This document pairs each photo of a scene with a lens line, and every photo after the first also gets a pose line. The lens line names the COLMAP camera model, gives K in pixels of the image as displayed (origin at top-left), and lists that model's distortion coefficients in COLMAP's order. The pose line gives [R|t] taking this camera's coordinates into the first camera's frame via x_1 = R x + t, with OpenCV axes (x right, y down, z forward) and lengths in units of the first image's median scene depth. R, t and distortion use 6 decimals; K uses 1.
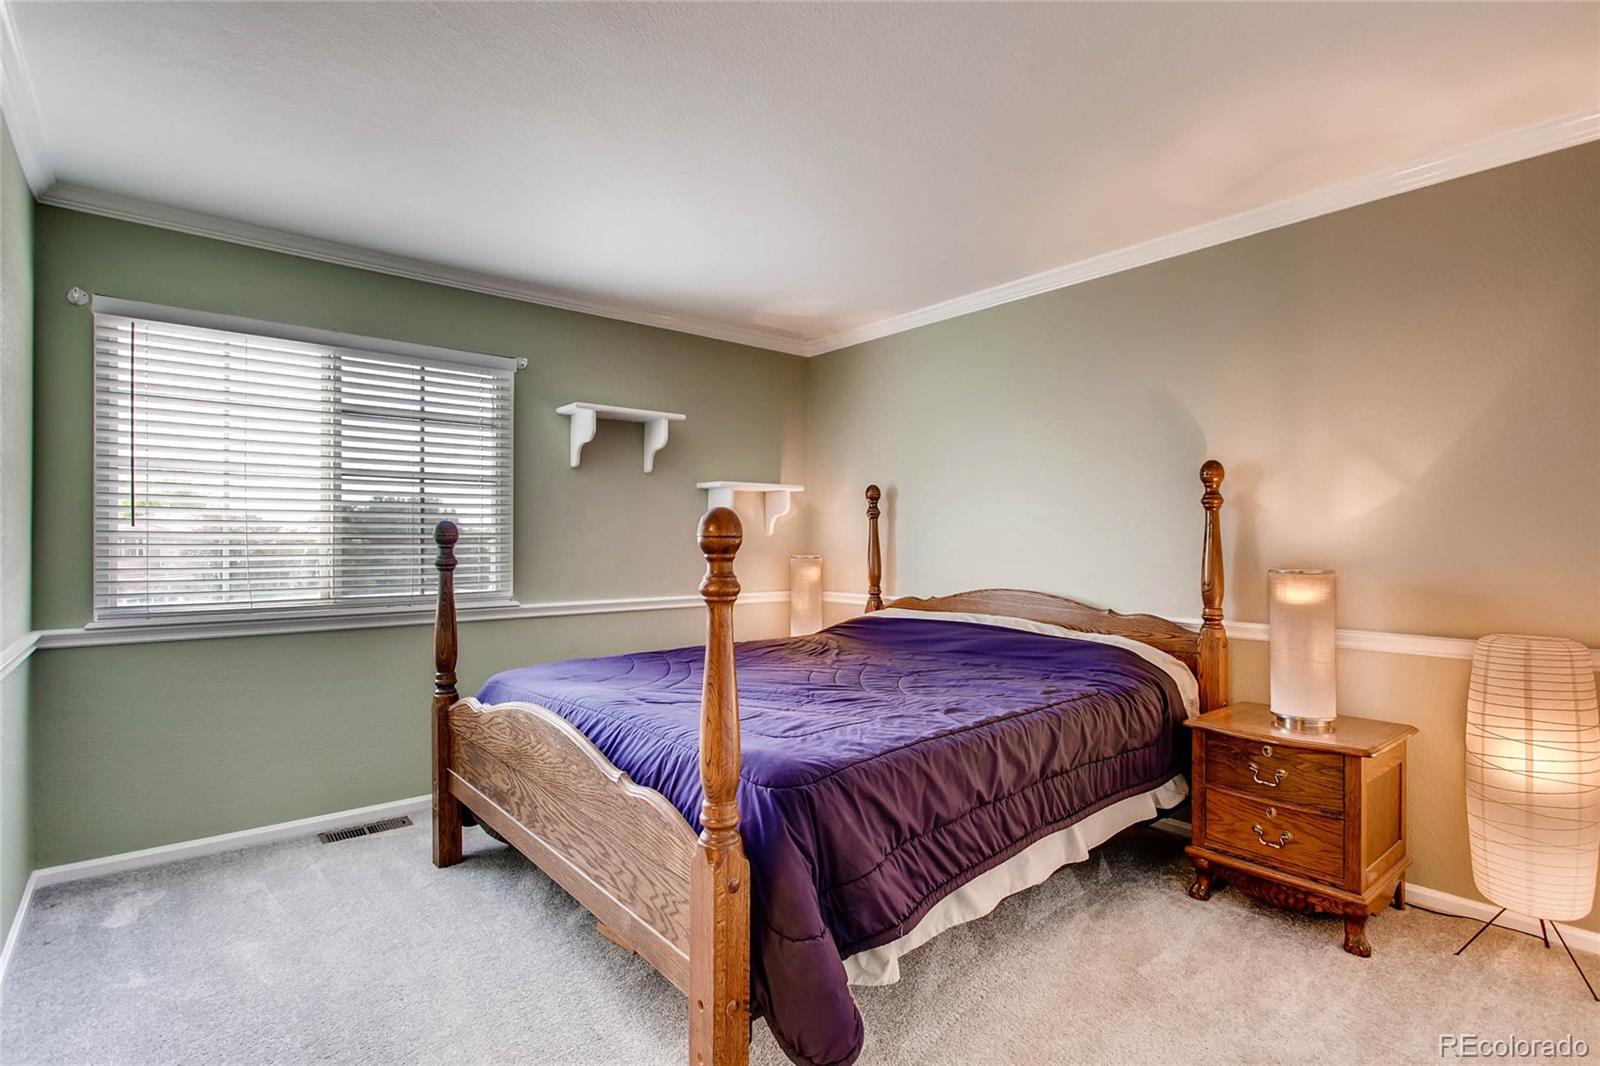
lens RADIAL K [[773.9, 0, 809.8], [0, 773.9, 531.2], [0, 0, 1]] dist [-0.003088, 0.000162]
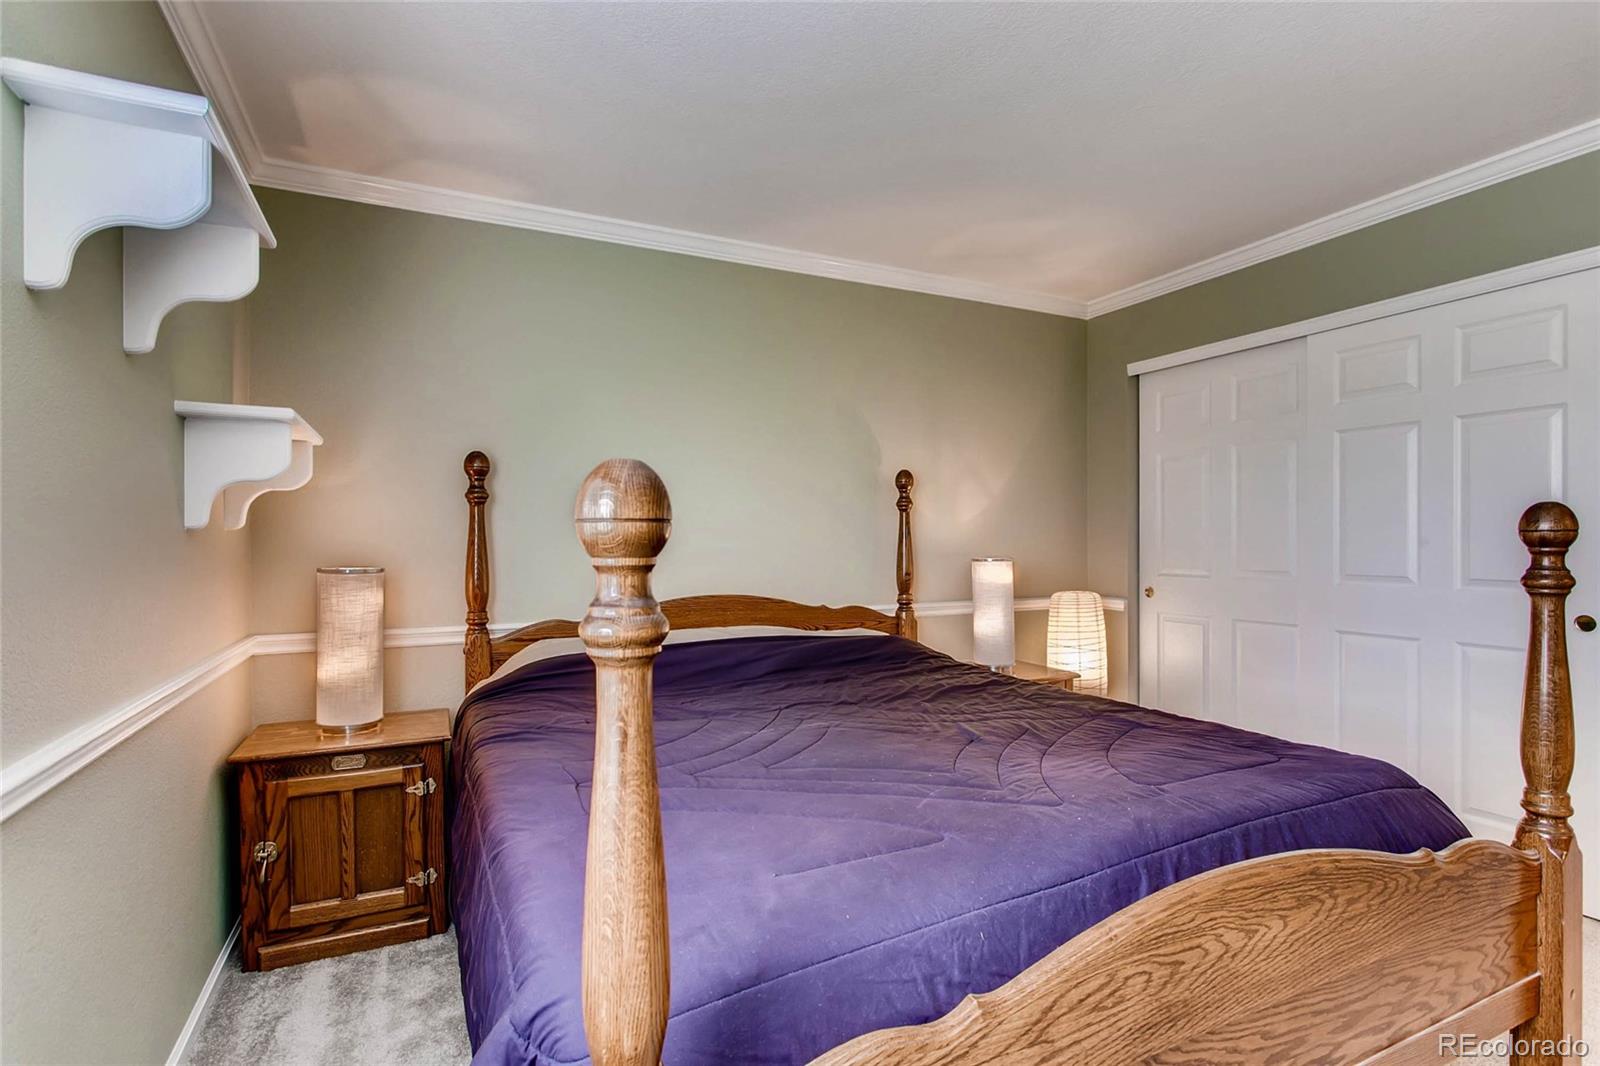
lens RADIAL K [[773.9, 0, 809.8], [0, 773.9, 531.2], [0, 0, 1]] dist [-0.003088, 0.000162]
pose [[0.239034, 0.007472, 0.970982, -0.542067], [-0.006345, 0.999961, -0.006133, 0.008551], [-0.970990, -0.004695, 0.239073, 0.688835]]
